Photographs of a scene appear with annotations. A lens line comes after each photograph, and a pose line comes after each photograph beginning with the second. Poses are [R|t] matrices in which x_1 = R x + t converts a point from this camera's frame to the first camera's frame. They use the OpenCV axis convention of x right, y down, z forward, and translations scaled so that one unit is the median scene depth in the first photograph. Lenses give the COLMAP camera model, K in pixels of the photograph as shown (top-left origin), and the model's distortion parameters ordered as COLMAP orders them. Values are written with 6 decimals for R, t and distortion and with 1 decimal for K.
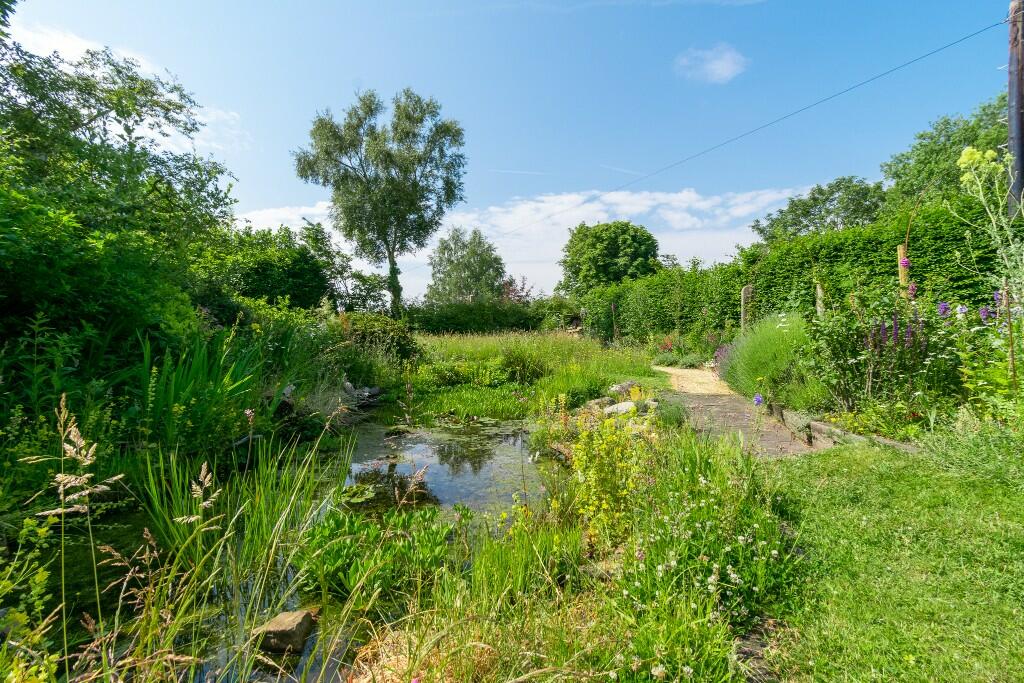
lens RADIAL K [[451.9, 0, 511.6], [0, 451.9, 338.9], [0, 0, 1]] dist [0.004778, -0.000199]
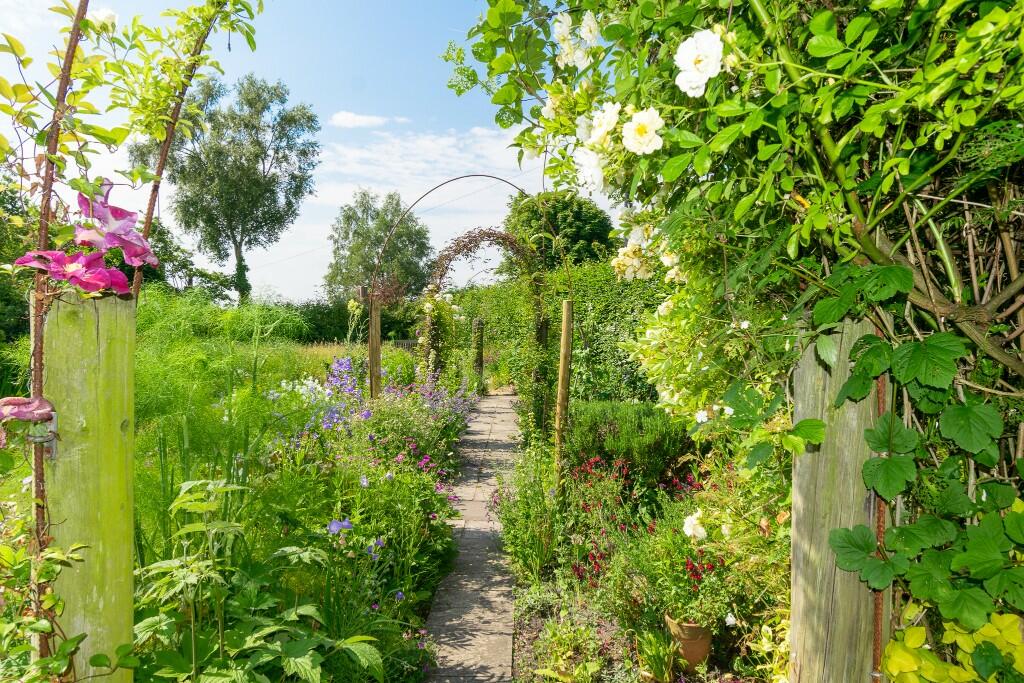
lens RADIAL K [[675.3, 0, 512.0], [0, 675.3, 341.5], [0, 0, 1]] dist [-0.000543, -0.000662]
pose [[0.999795, 0.019103, 0.006719, 0.149580], [-0.019264, 0.999507, 0.024799, -0.026648], [-0.006242, -0.024923, 0.999670, -0.191546]]
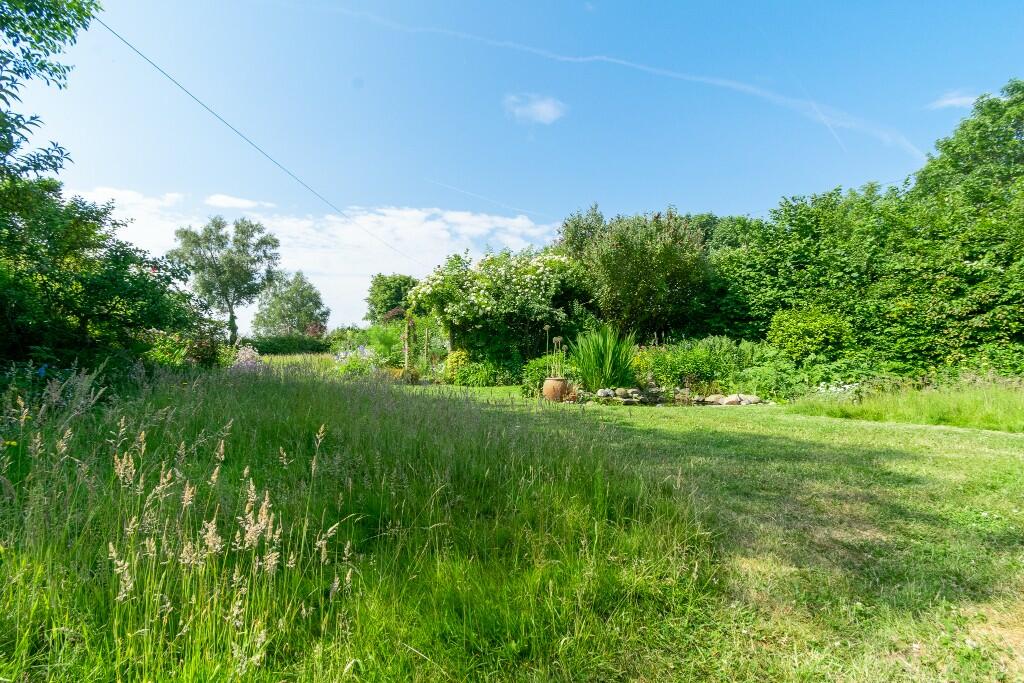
lens RADIAL K [[453.0, 0, 512.0], [0, 453.0, 341.5], [0, 0, 1]] dist [0.009678, -0.000343]
pose [[0.944111, 0.000774, 0.329628, 0.087631], [0.007524, 0.999686, -0.023898, -0.008867], [-0.329543, 0.025043, 0.943808, -0.504050]]
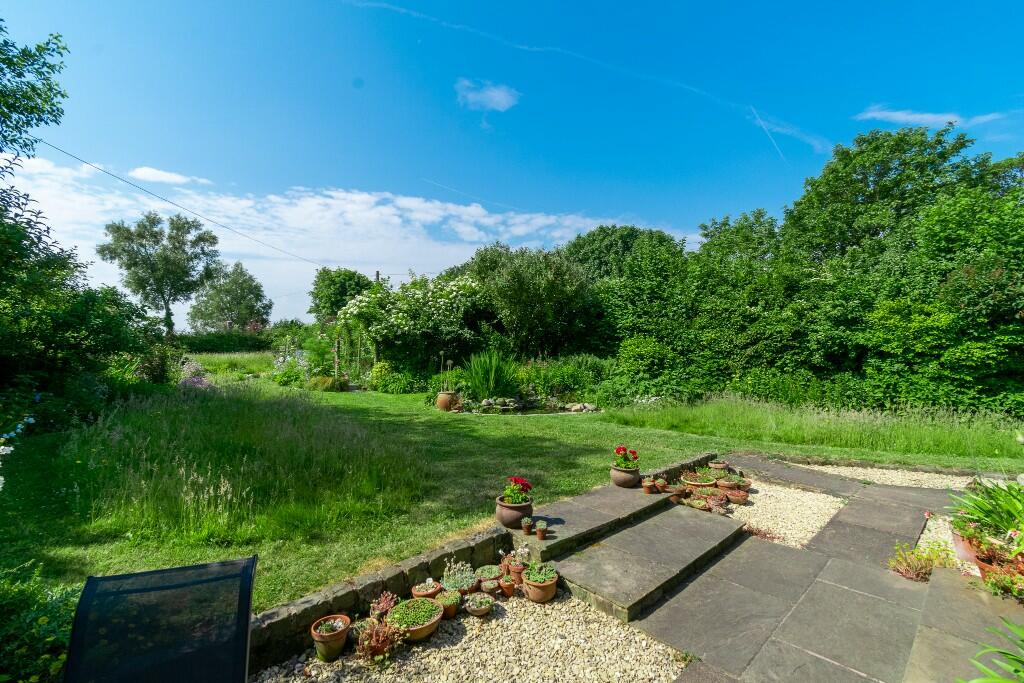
lens RADIAL K [[453.3, 0, 510.6], [0, 453.3, 346.4], [0, 0, 1]] dist [0.010283, -0.000290]
pose [[0.906942, -0.003879, 0.421237, 0.095417], [-0.000579, 0.999945, 0.010455, -0.027808], [-0.421254, -0.009725, 0.906890, -0.578898]]
